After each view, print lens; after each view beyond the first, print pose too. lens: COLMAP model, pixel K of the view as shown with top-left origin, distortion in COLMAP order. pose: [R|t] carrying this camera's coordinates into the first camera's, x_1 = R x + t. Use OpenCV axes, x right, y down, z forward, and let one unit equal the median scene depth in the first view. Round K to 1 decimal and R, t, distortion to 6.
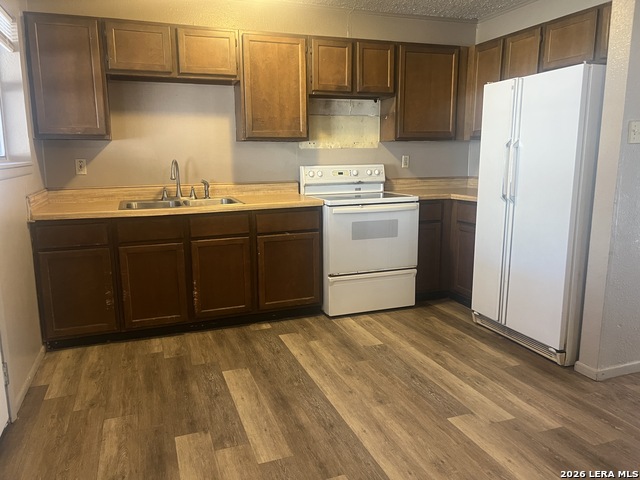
lens RADIAL K [[480.8, 0, 320.2], [0, 480.8, 239.5], [0, 0, 1]] dist [0.005633, -0.002545]
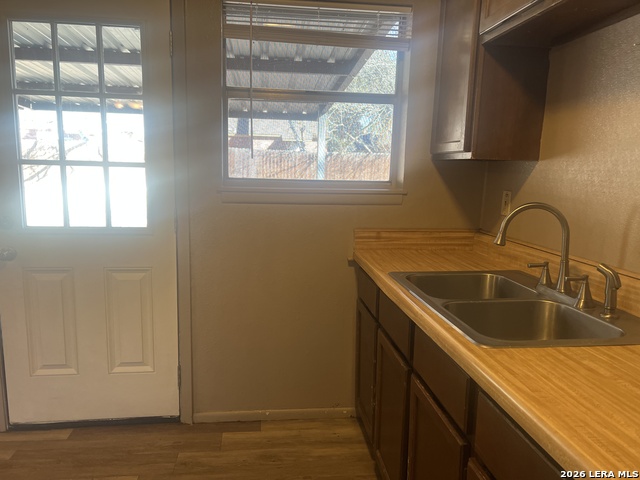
lens RADIAL K [[480.8, 0, 319.7], [0, 480.8, 243.9], [0, 0, 1]] dist [0.005633, -0.002545]
pose [[-0.233675, 0.146563, -0.961205, 0.216383], [-0.194535, 0.961539, 0.193906, -0.223788], [0.952655, 0.232299, -0.196176, 1.160777]]
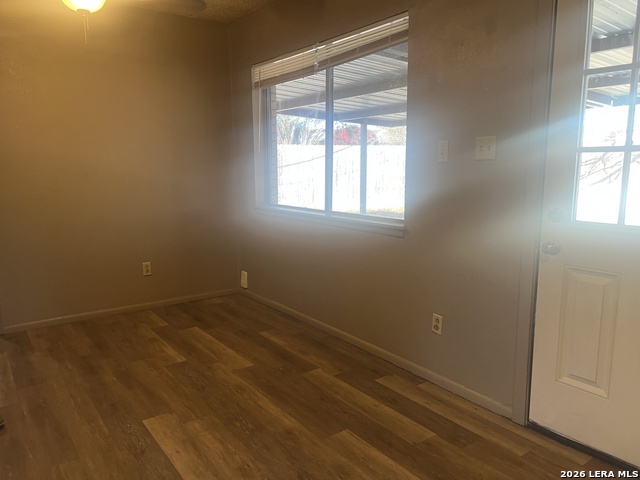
lens RADIAL K [[480.8, 0, 317.3], [0, 480.8, 242.6], [0, 0, 1]] dist [0.005633, -0.002545]
pose [[-0.964365, 0.046681, -0.260426, 0.133546], [-0.042129, 0.944661, 0.325333, -0.193396], [0.261201, 0.324711, -0.909031, 1.110278]]
